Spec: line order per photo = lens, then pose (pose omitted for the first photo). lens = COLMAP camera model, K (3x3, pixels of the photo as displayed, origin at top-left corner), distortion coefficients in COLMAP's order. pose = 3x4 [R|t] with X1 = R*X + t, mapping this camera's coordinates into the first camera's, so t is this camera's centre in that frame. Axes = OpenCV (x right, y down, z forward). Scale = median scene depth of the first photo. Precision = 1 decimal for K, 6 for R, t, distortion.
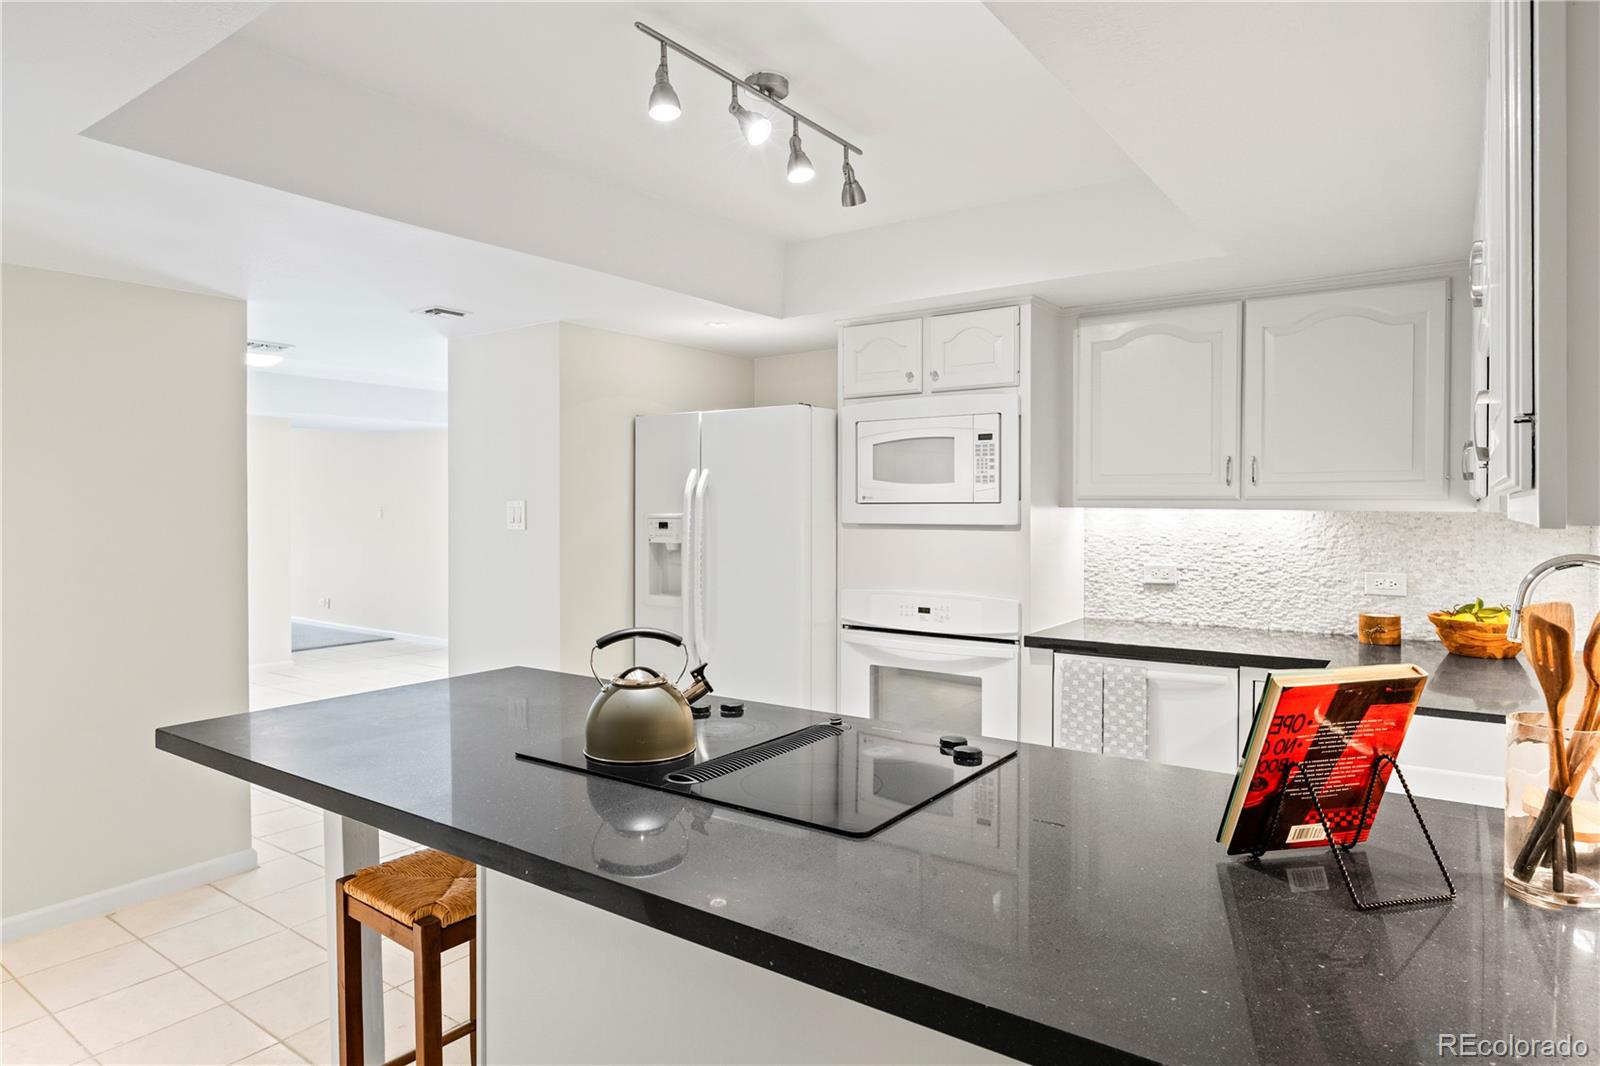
lens RADIAL K [[934.0, 0, 806.6], [0, 934.0, 528.2], [0, 0, 1]] dist [-0.004380, -0.000985]
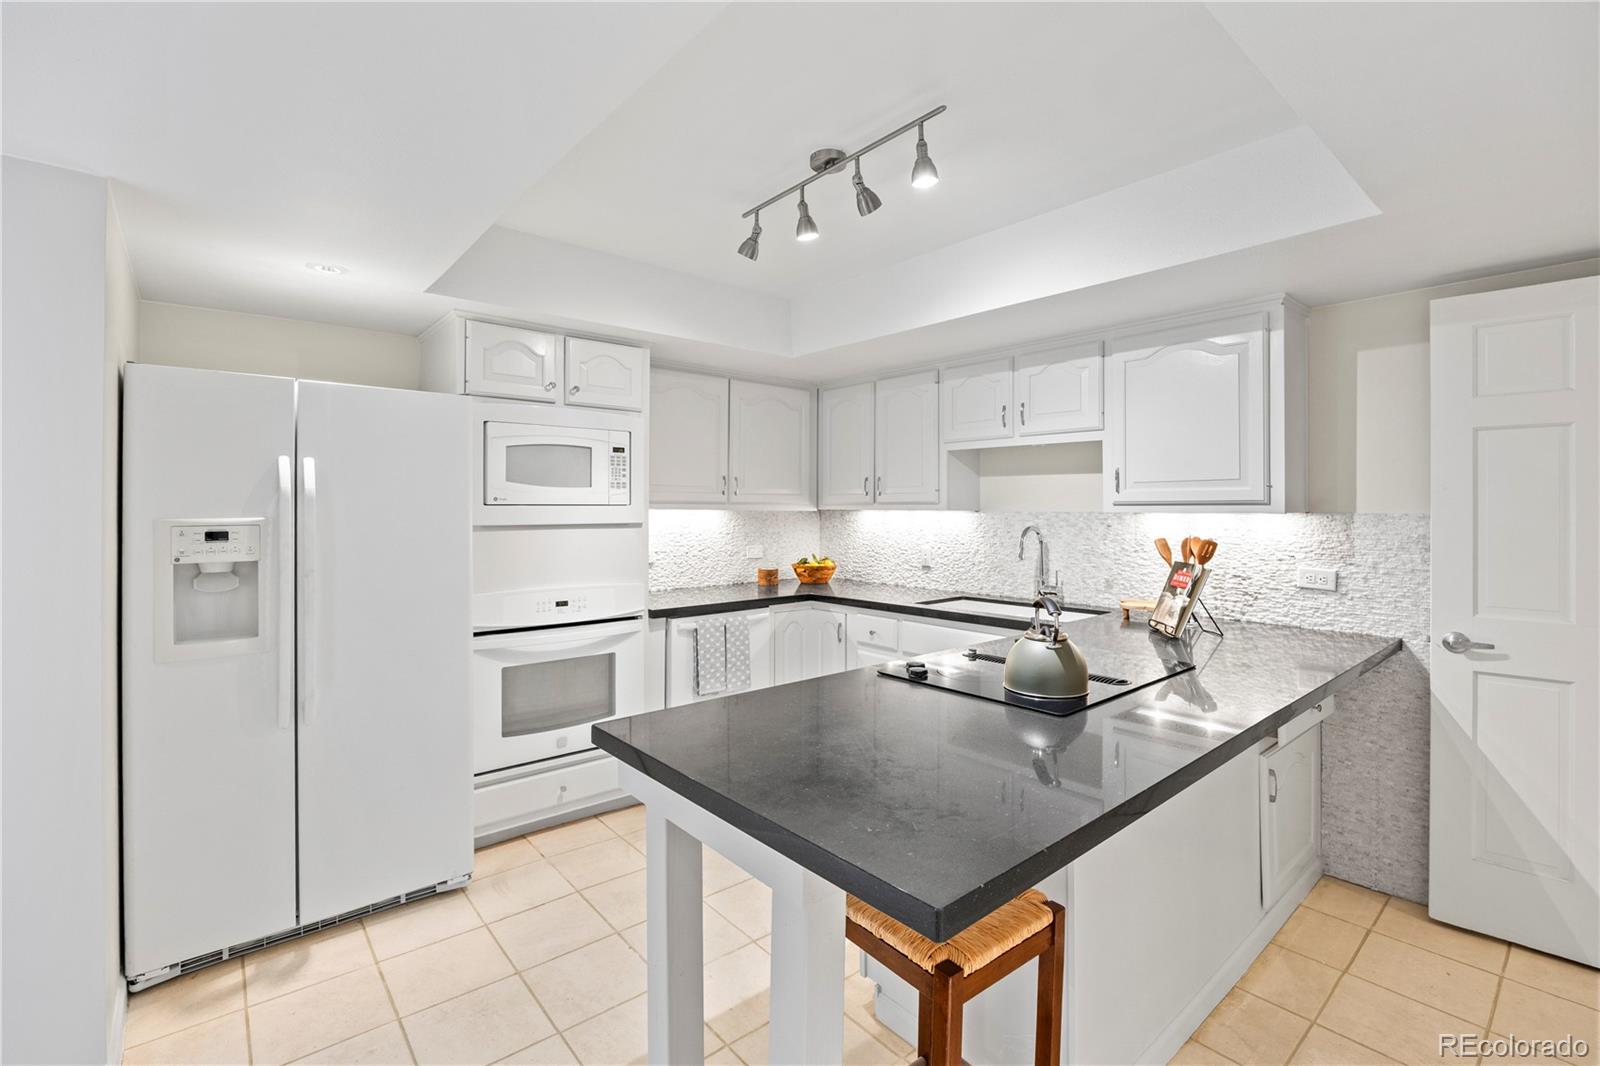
lens RADIAL K [[708.5, 0, 795.5], [0, 708.5, 514.4], [0, 0, 1]] dist [-0.015814, -0.000019]
pose [[0.253711, -0.008467, 0.967243, -0.630595], [0.023000, 0.999732, 0.002718, -0.012458], [-0.967007, 0.021557, 0.253837, 0.552880]]
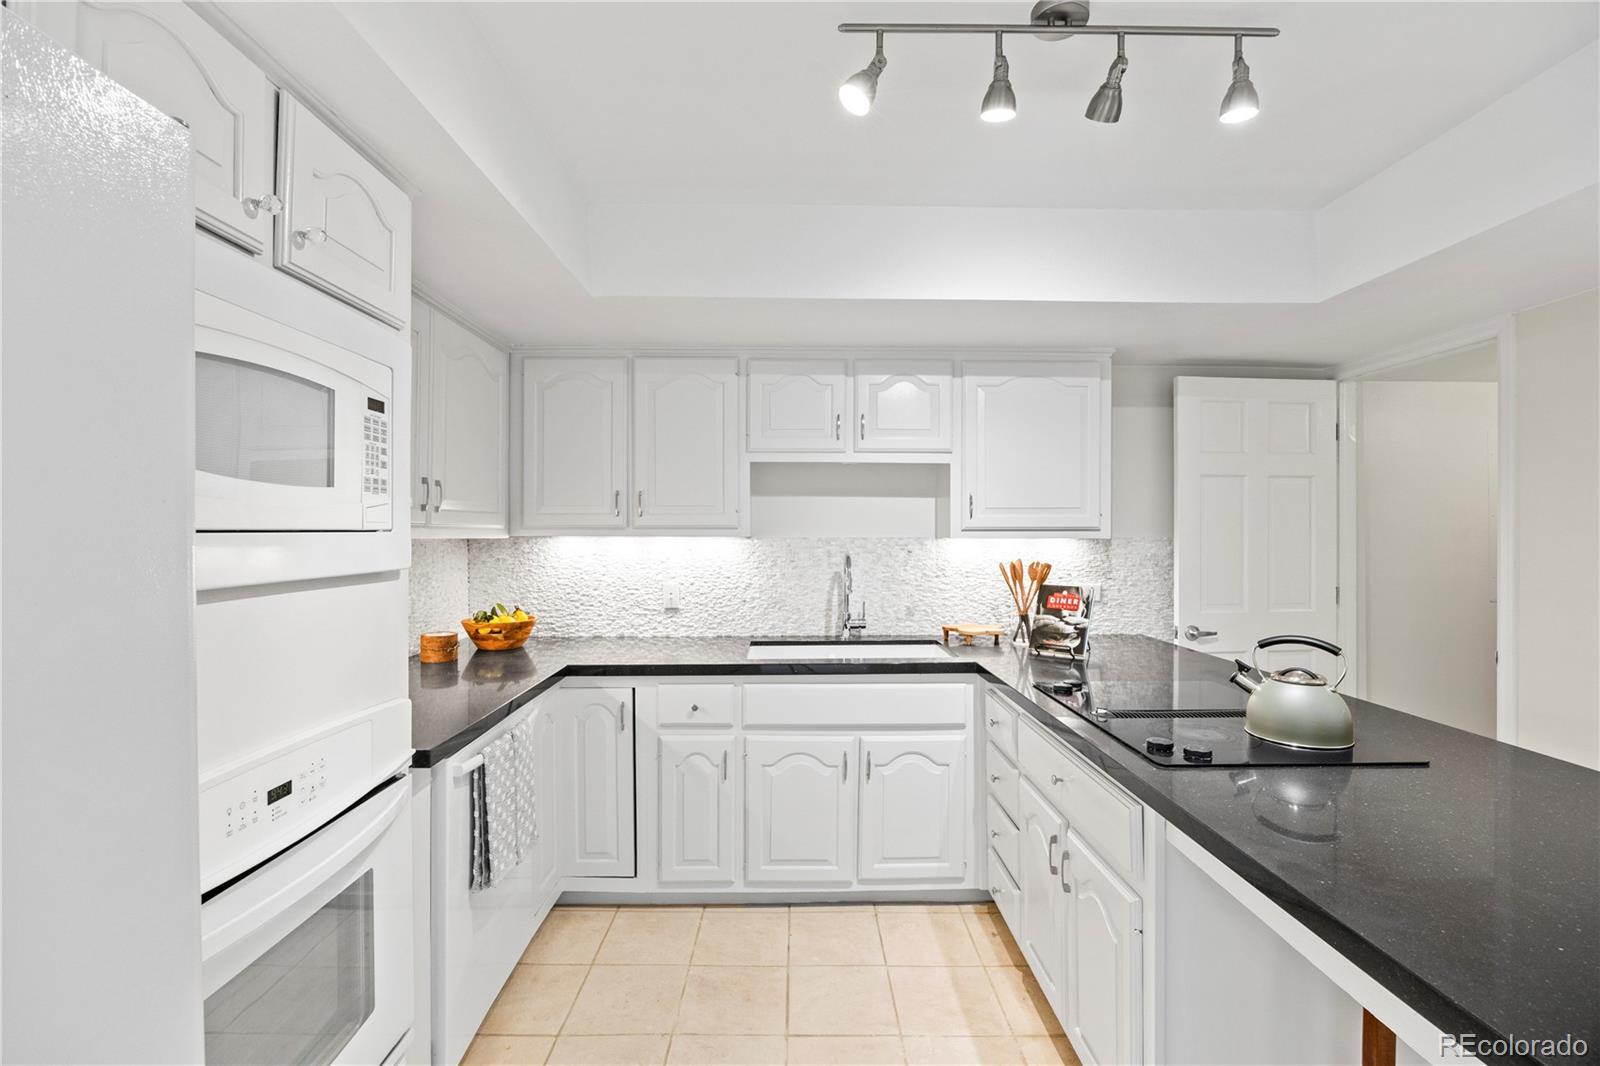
lens RADIAL K [[708.5, 0, 809.4], [0, 708.5, 541.6], [0, 0, 1]] dist [-0.015814, -0.000019]
pose [[-0.594273, -0.013894, 0.804143, -0.272720], [0.018351, 0.999356, 0.030828, -0.029047], [-0.804054, 0.033077, -0.593636, 1.042877]]
